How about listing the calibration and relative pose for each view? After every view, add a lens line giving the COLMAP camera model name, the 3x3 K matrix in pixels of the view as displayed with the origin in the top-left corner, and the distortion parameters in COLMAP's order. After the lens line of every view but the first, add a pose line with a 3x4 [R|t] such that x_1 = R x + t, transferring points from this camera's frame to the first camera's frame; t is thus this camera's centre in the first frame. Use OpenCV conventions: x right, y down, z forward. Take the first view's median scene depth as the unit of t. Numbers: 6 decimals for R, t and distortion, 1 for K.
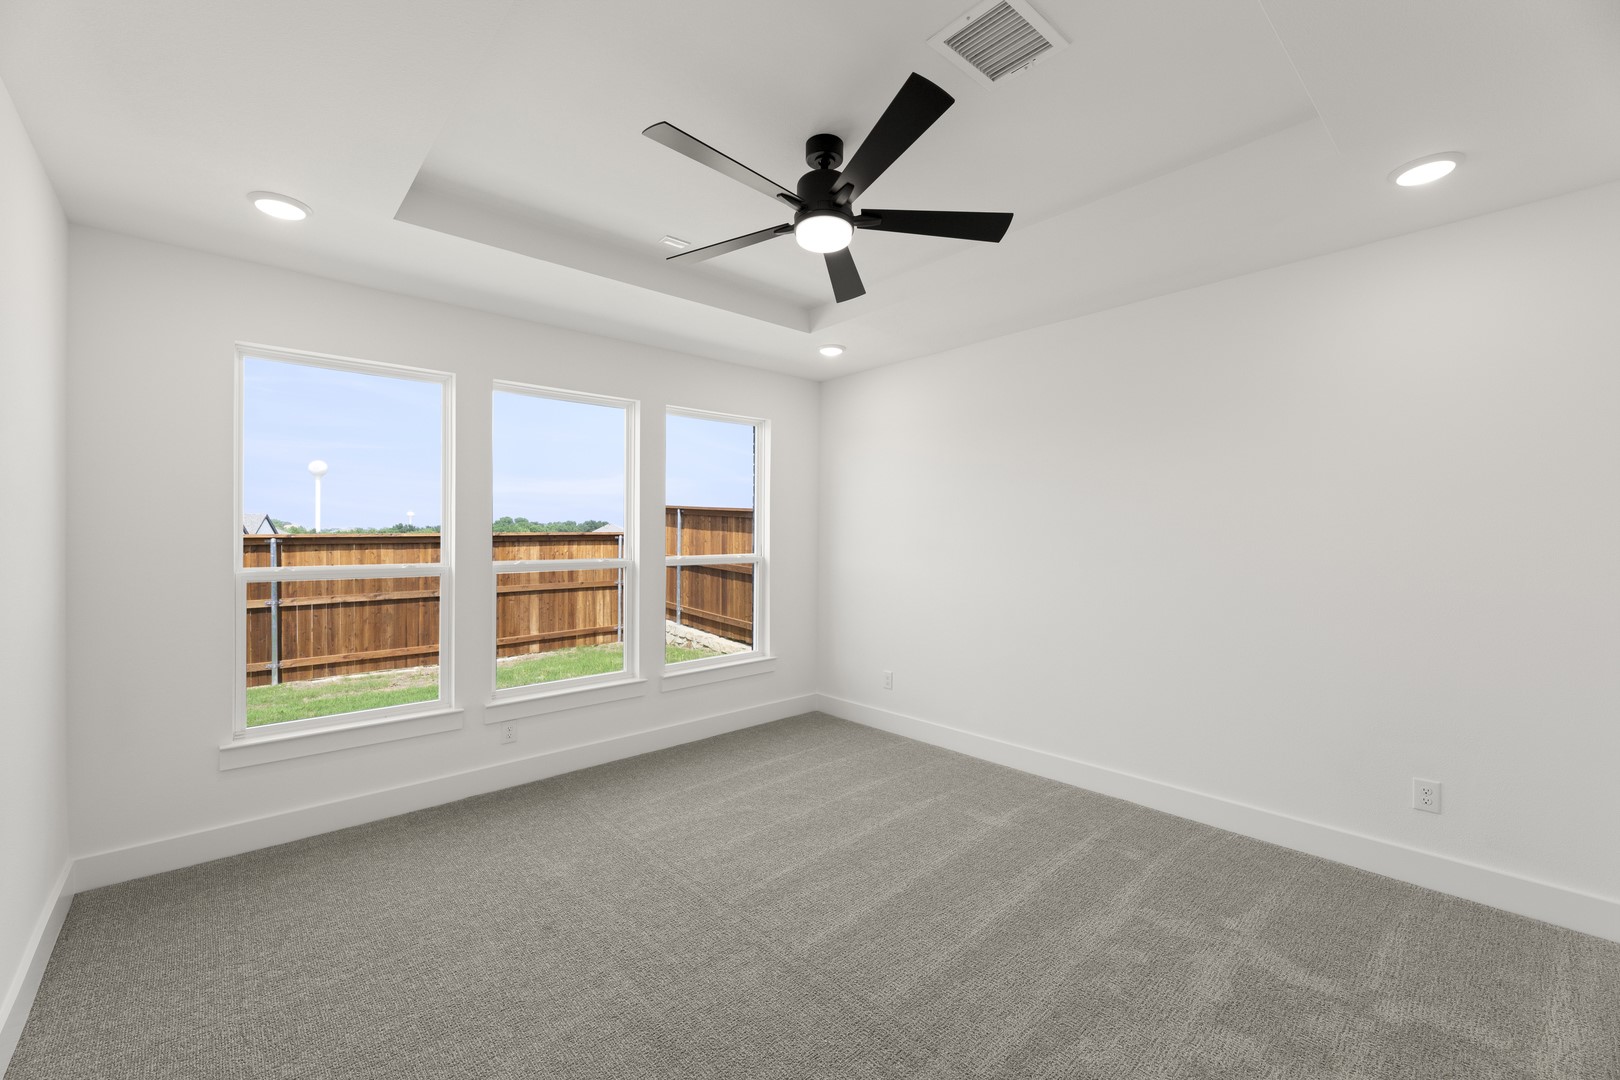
lens RADIAL K [[665.5, 0, 812.4], [0, 665.5, 534.0], [0, 0, 1]] dist [0.003713, 0.000225]
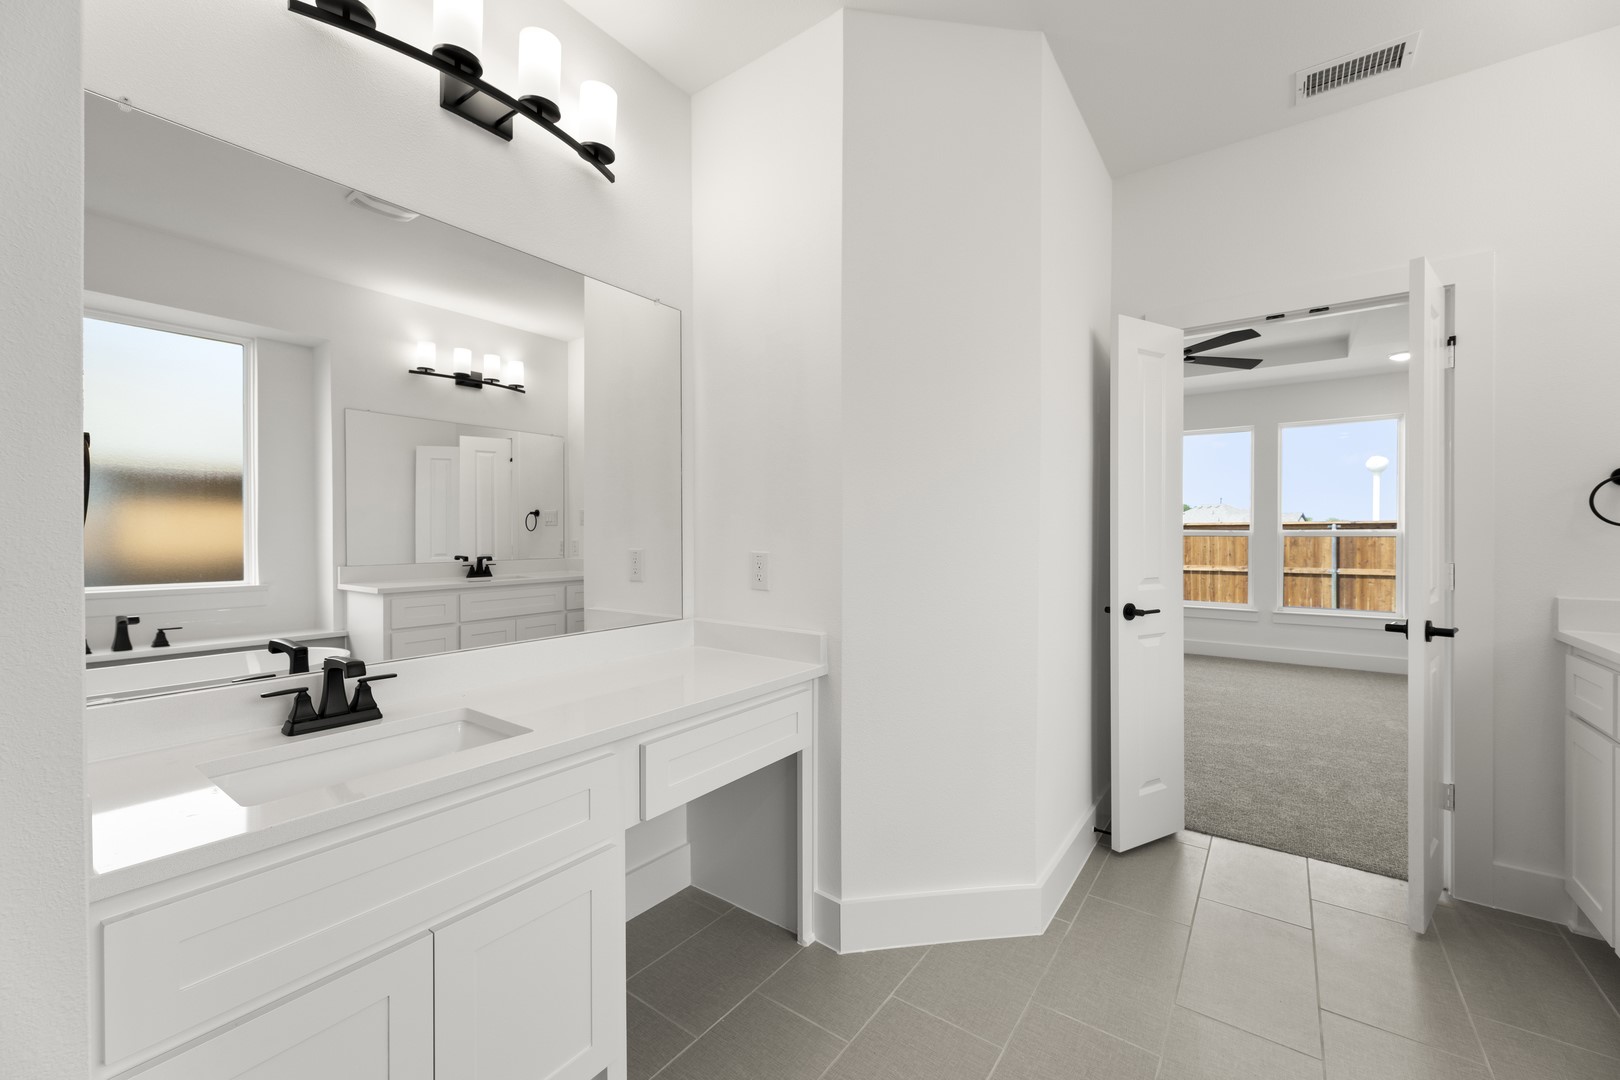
lens RADIAL K [[649.5, 0, 810.0], [0, 649.5, 533.9], [0, 0, 1]] dist [-0.000394, 0.000900]
pose [[0.207706, 0.004124, -0.978183, 0.457500], [-0.001753, 0.999991, 0.003844, 0.020103], [0.978190, 0.000917, 0.207711, -0.134838]]
